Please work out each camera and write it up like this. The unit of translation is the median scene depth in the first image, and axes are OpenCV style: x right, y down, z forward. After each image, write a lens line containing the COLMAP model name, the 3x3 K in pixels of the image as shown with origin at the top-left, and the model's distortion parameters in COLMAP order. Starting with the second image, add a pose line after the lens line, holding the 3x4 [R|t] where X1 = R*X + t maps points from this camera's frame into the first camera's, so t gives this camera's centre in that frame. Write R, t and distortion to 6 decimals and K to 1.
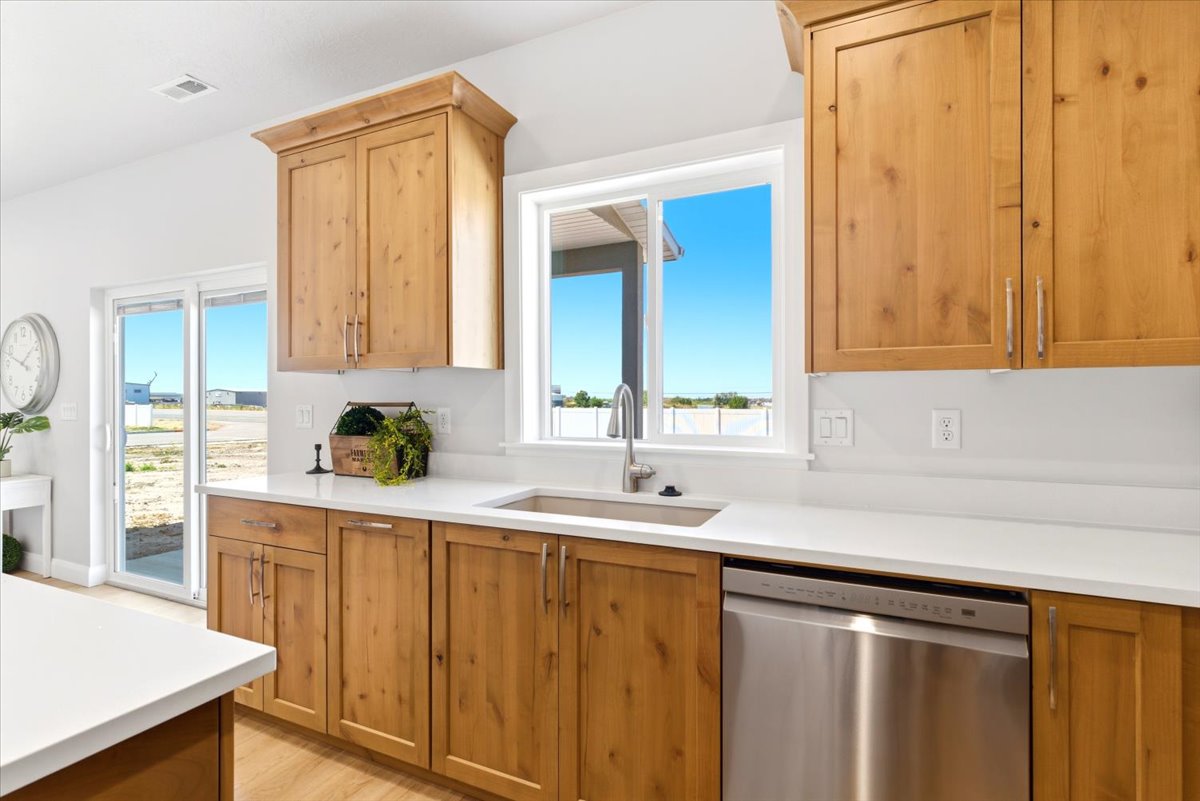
lens RADIAL K [[576.0, 0, 595.7], [0, 576.0, 398.6], [0, 0, 1]] dist [-0.003792, 0.002374]
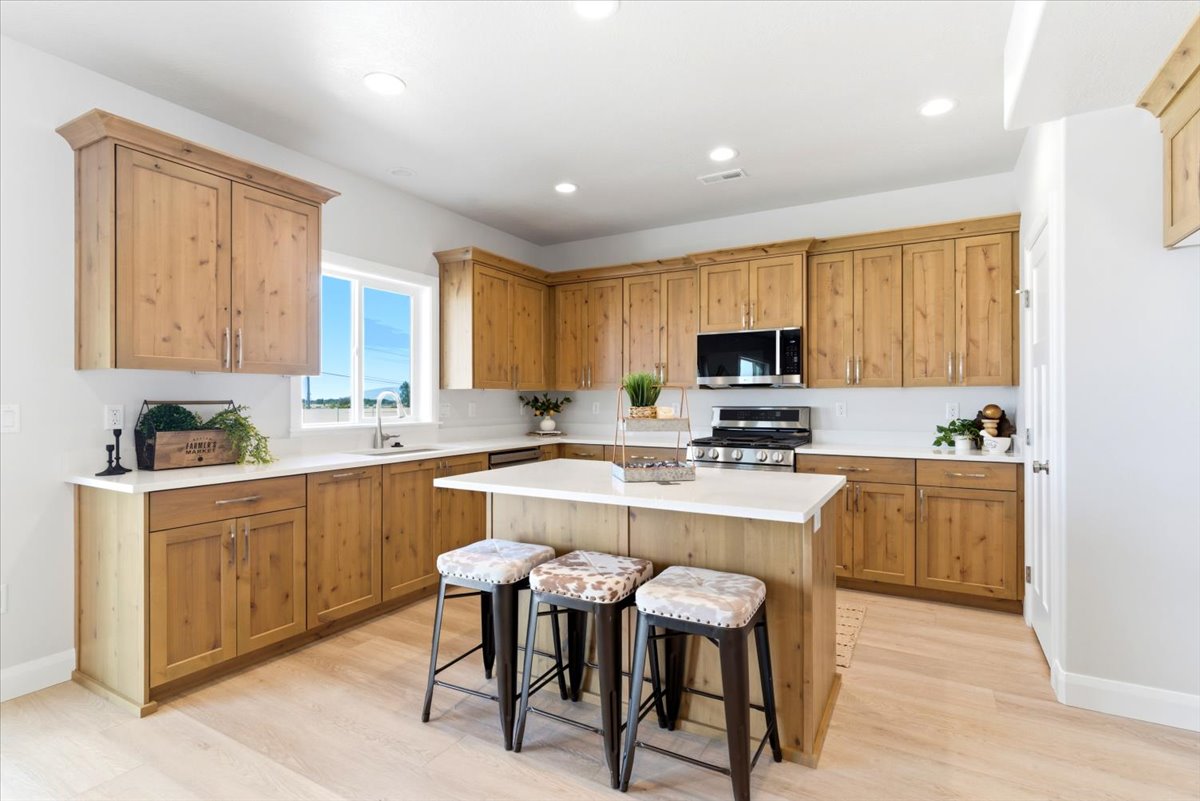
lens RADIAL K [[576.0, 0, 609.9], [0, 576.0, 400.5], [0, 0, 1]] dist [-0.003792, 0.002374]
pose [[0.061633, -0.000369, 0.998099, -2.040533], [0.000409, 1.000000, 0.000344, 0.009259], [-0.998099, 0.000387, 0.061633, 0.170640]]
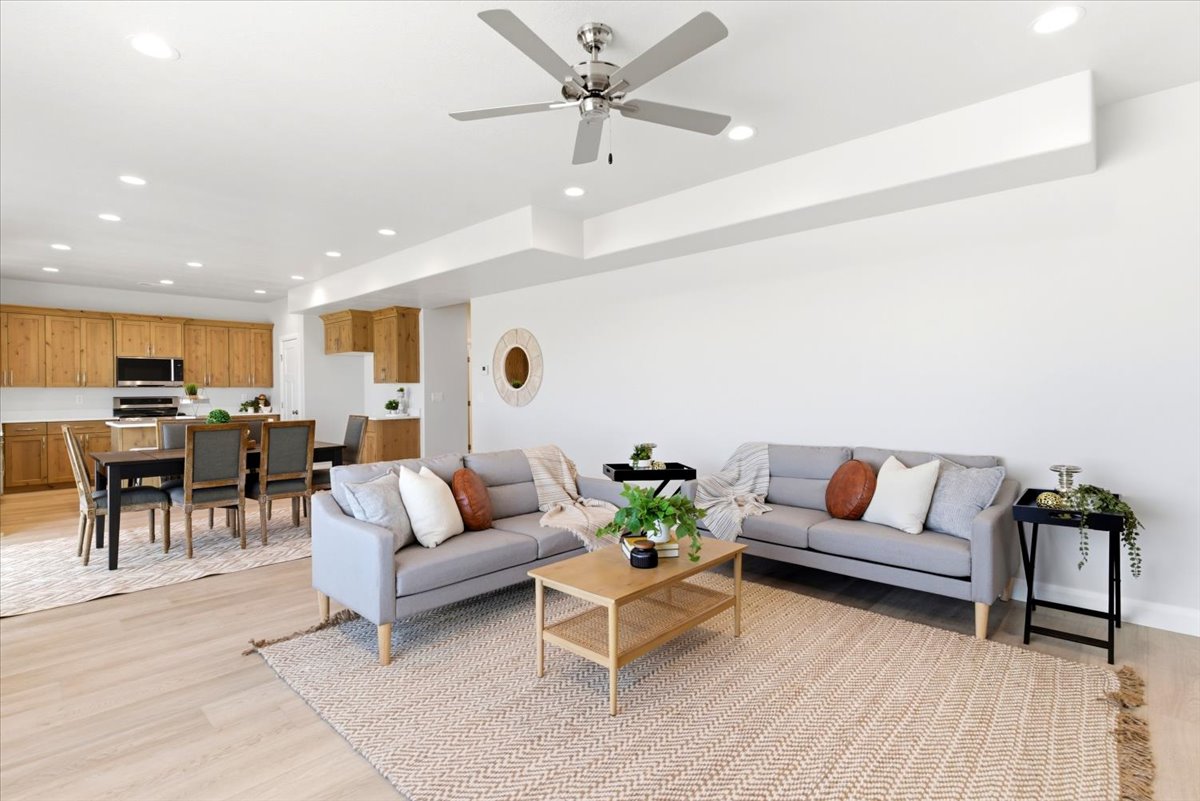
lens RADIAL K [[576.0, 0, 592.9], [0, 576.0, 397.3], [0, 0, 1]] dist [-0.003792, 0.002374]
pose [[-0.952218, 0.003418, 0.305400, -4.450494], [0.007224, 0.999910, 0.011333, 0.014891], [-0.305334, 0.012998, -0.952157, 3.078986]]
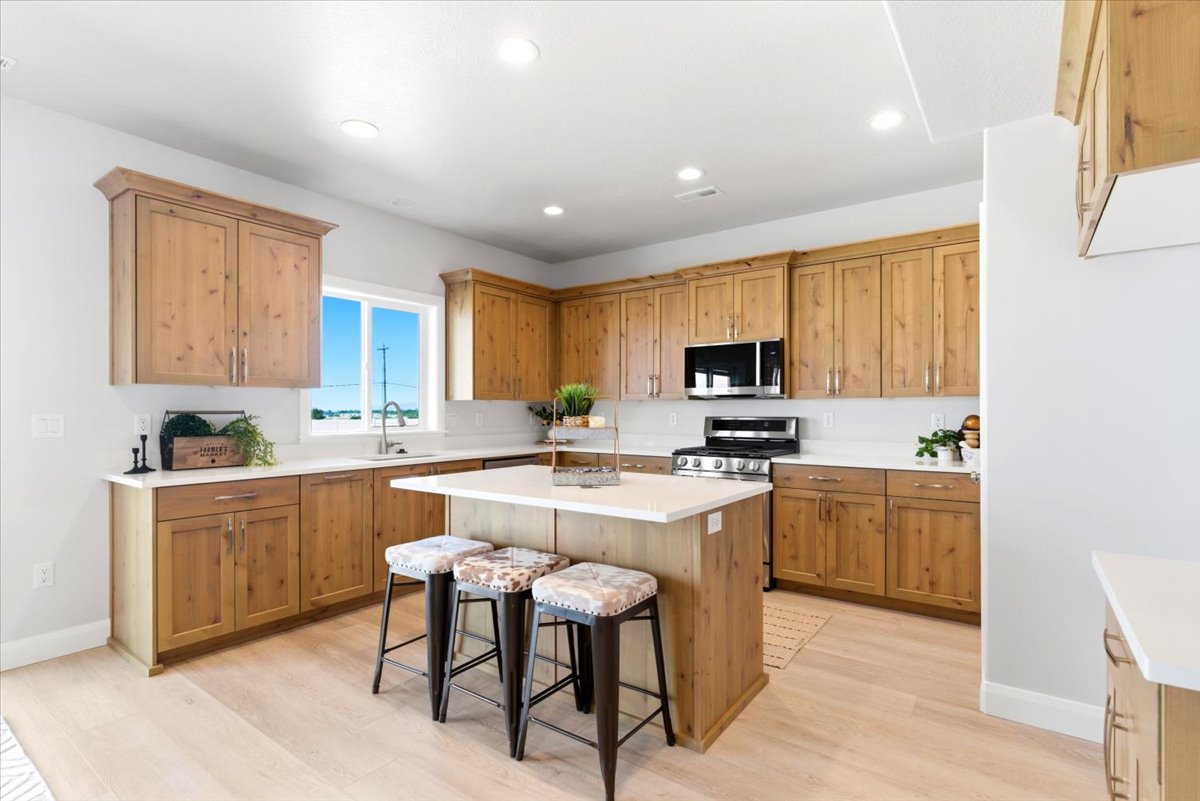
lens RADIAL K [[576.0, 0, 610.7], [0, 576.0, 411.7], [0, 0, 1]] dist [-0.003792, 0.002374]
pose [[0.173787, -0.001384, 0.984782, -2.112818], [0.000078, 0.999999, 0.001392, 0.009957], [-0.984783, -0.000165, 0.173787, -0.166611]]
